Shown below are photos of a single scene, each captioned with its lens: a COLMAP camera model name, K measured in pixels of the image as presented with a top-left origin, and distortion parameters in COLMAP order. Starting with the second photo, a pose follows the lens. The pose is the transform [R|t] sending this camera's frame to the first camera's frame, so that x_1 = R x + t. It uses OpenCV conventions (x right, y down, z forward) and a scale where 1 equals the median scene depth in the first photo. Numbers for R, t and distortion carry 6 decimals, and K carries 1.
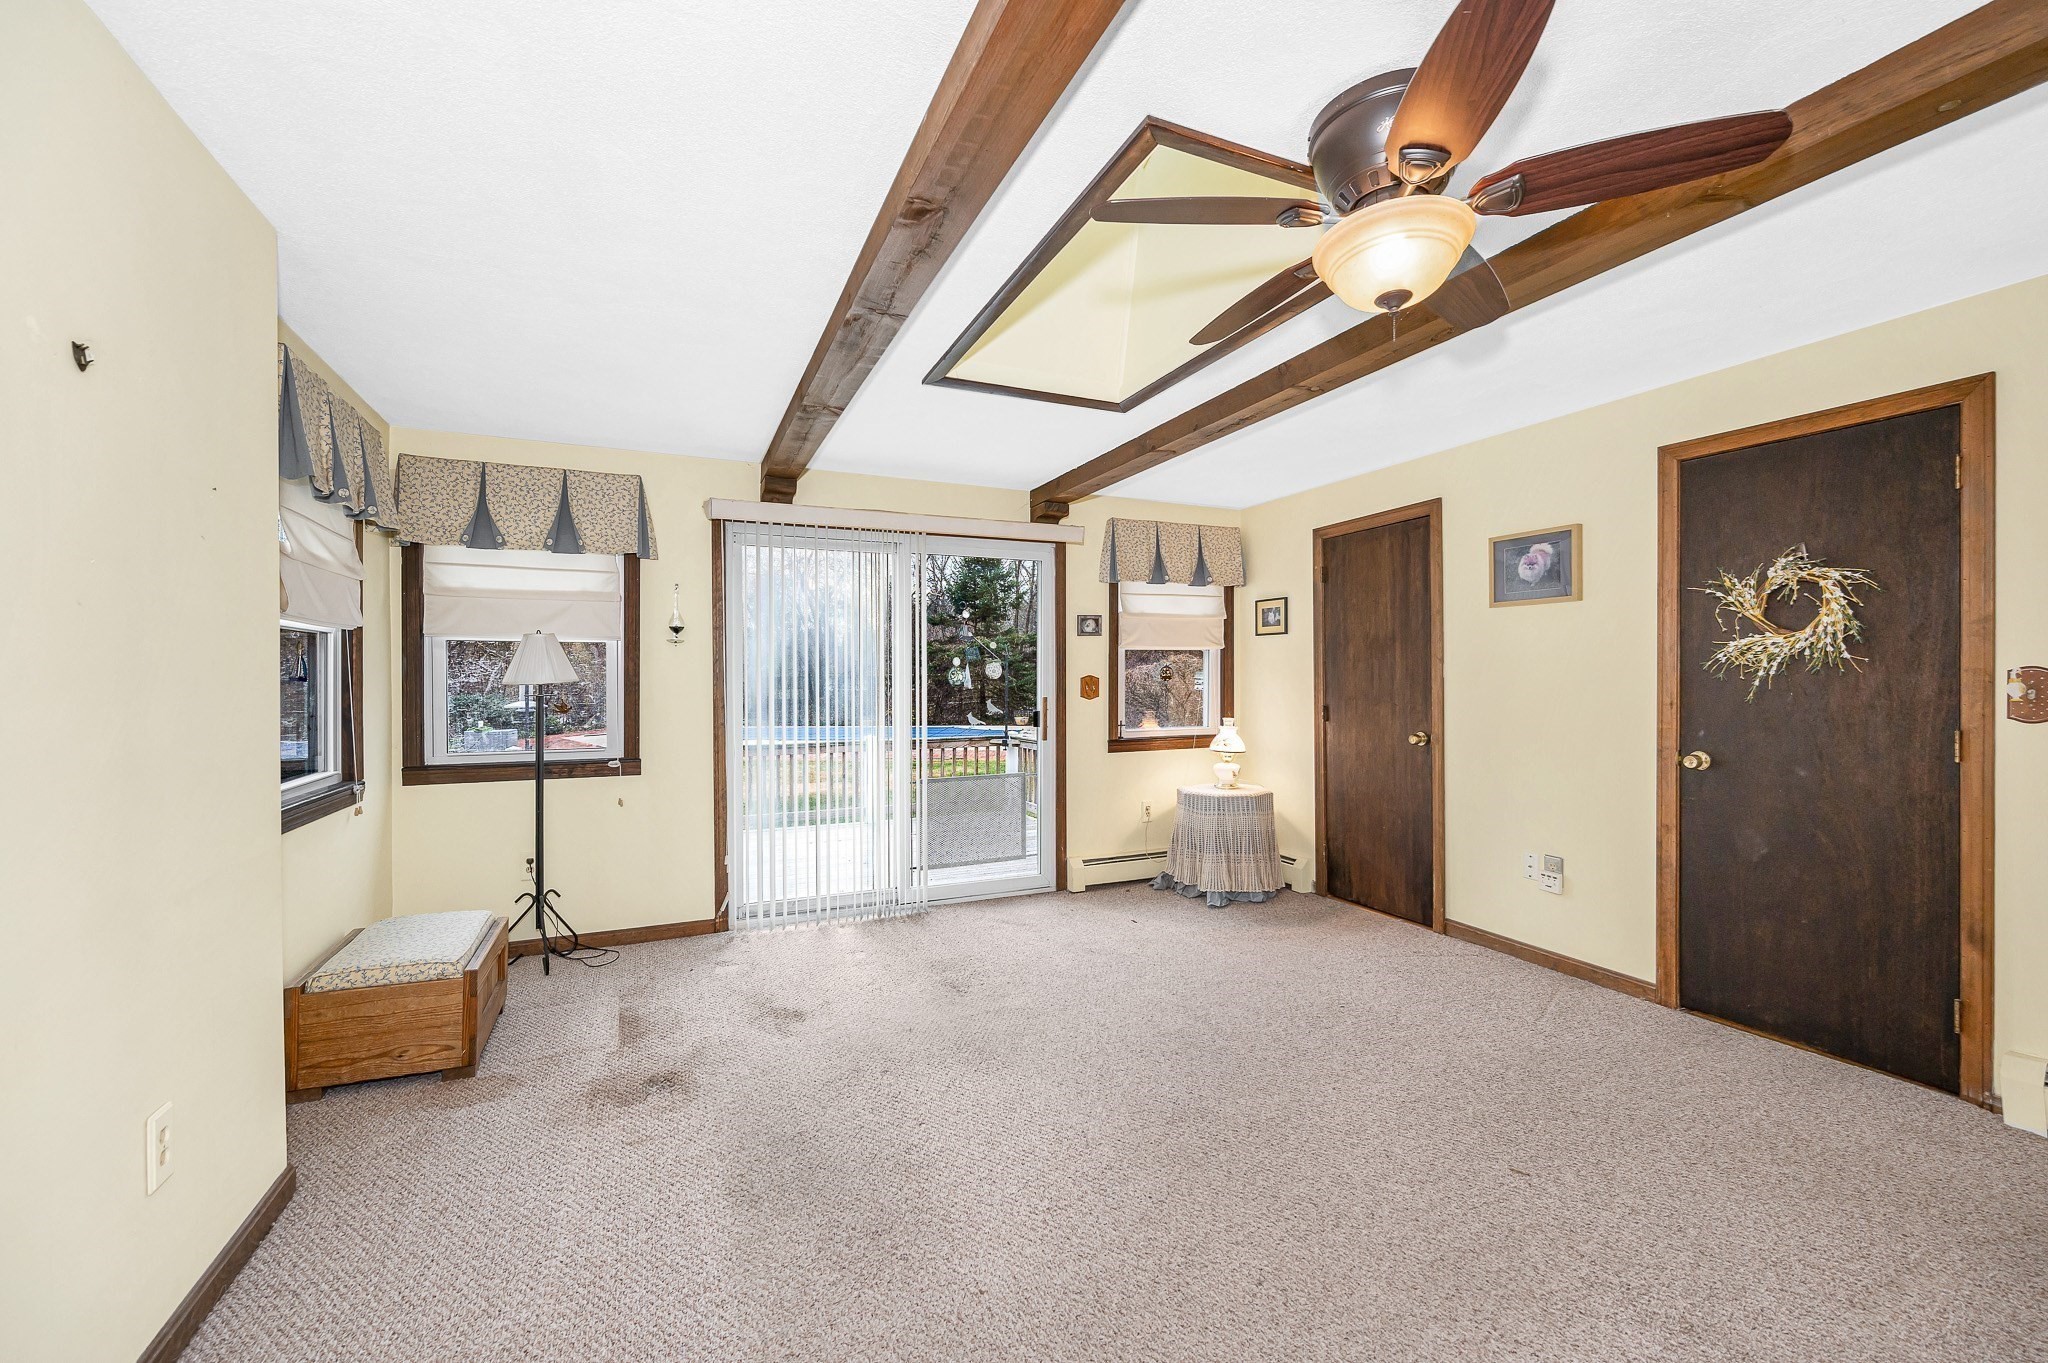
lens RADIAL K [[830.9, 0, 1025.4], [0, 830.9, 680.1], [0, 0, 1]] dist [0.000072, -0.000175]
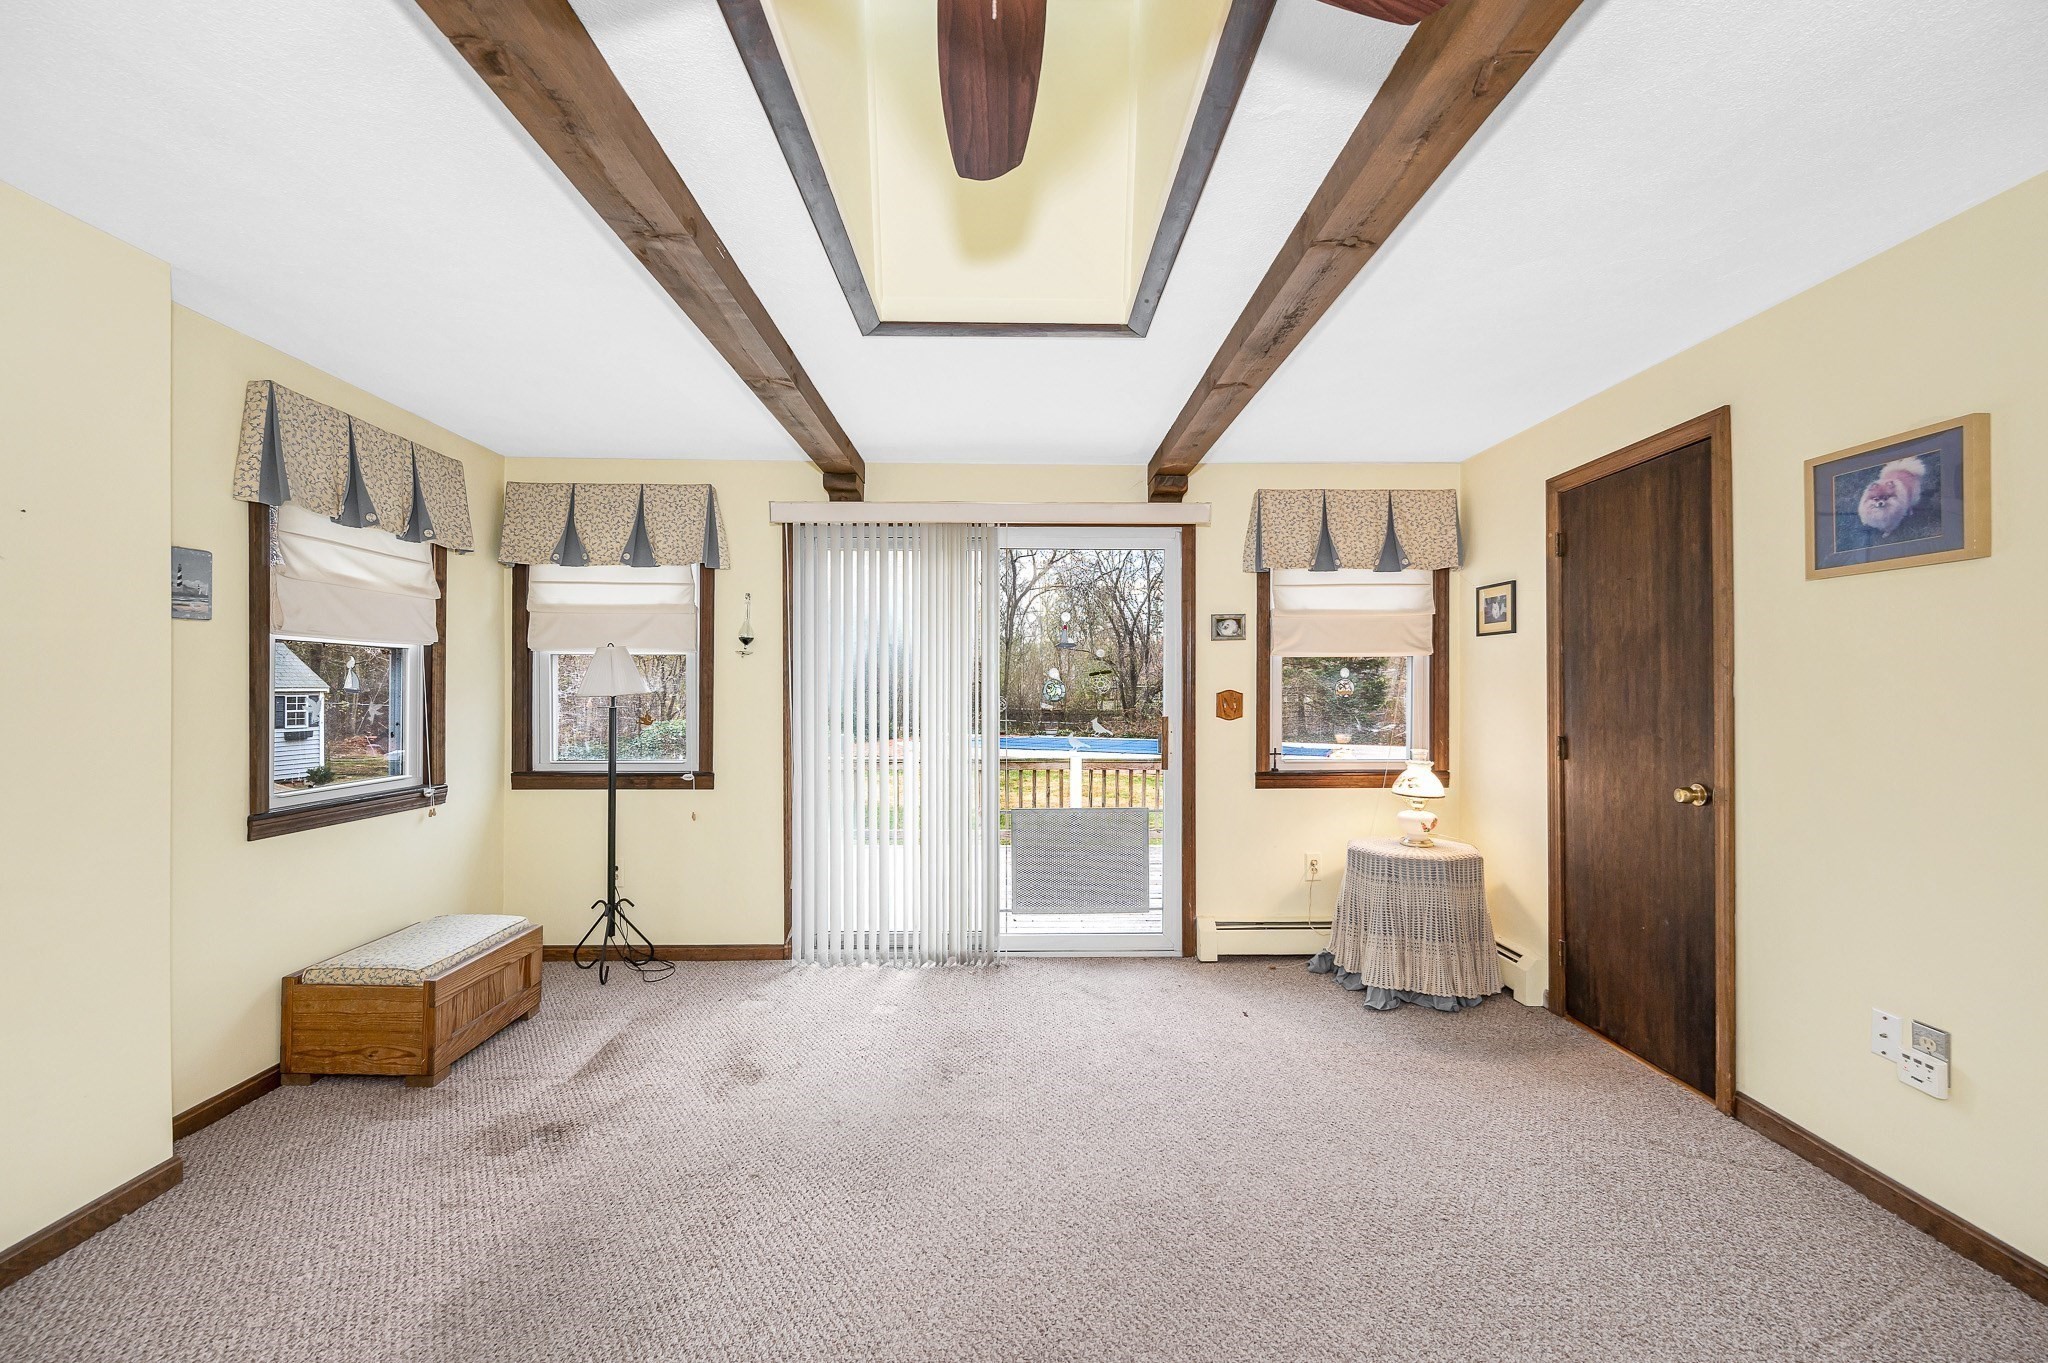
lens RADIAL K [[849.0, 0, 1019.1], [0, 849.0, 686.0], [0, 0, 1]] dist [-0.001203, 0.000069]
pose [[0.921859, 0.003780, -0.387506, 0.250232], [-0.006246, 0.999967, -0.005104, -0.004831], [0.387474, 0.007125, 0.921853, 0.209856]]
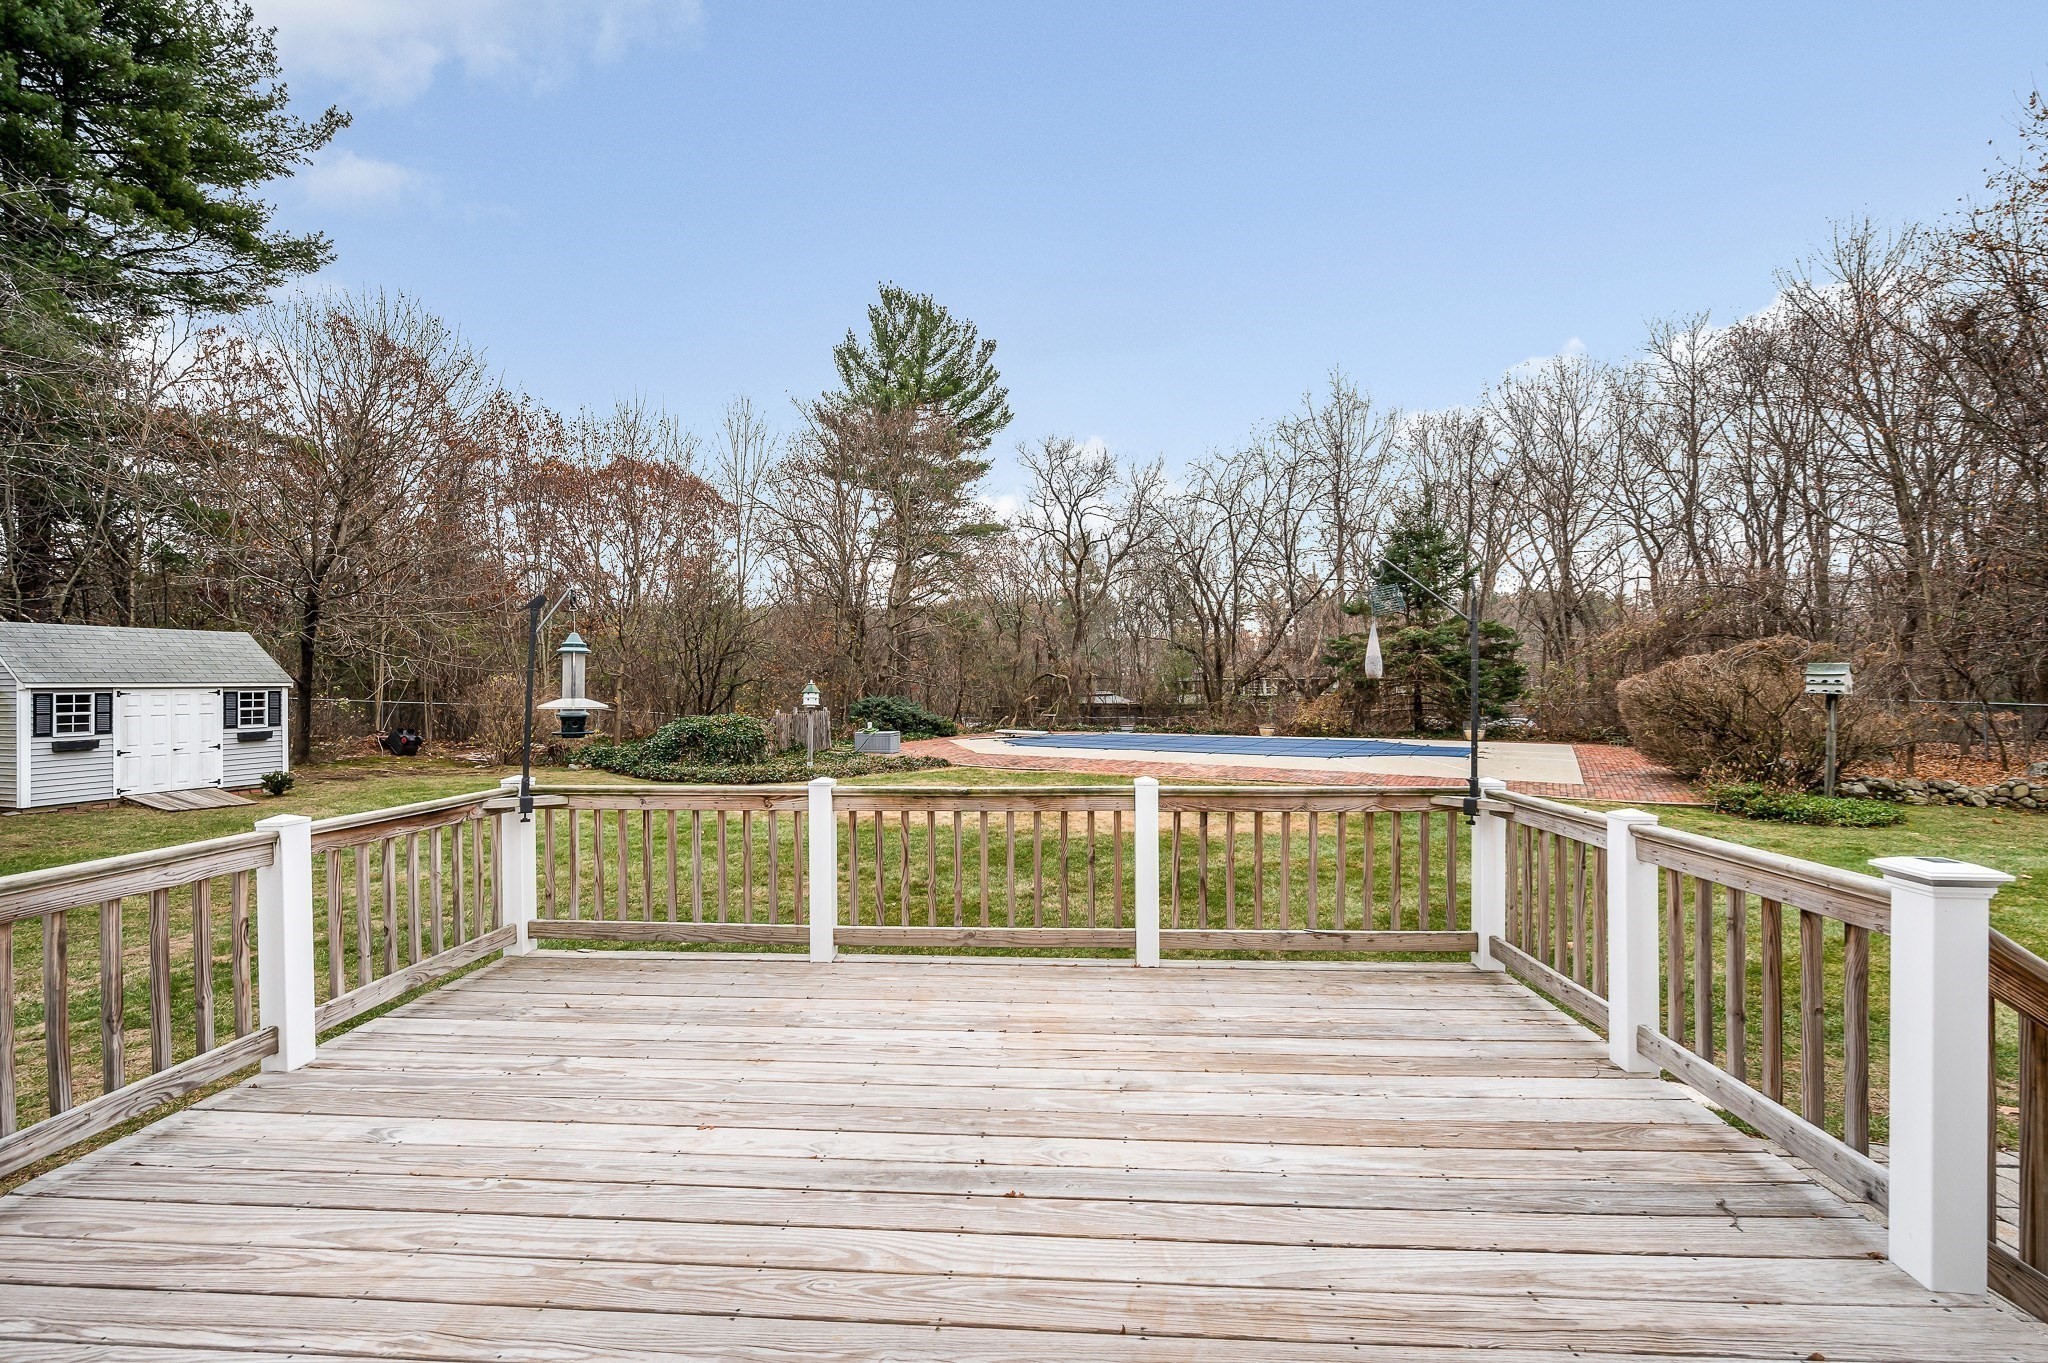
lens RADIAL K [[849.0, 0, 1019.1], [0, 849.0, 686.0], [0, 0, 1]] dist [-0.001203, 0.000069]
pose [[0.882154, -0.001596, -0.470959, -0.050470], [0.001993, 0.999998, 0.000345, 0.031618], [0.470957, -0.001243, 0.882155, 1.115289]]
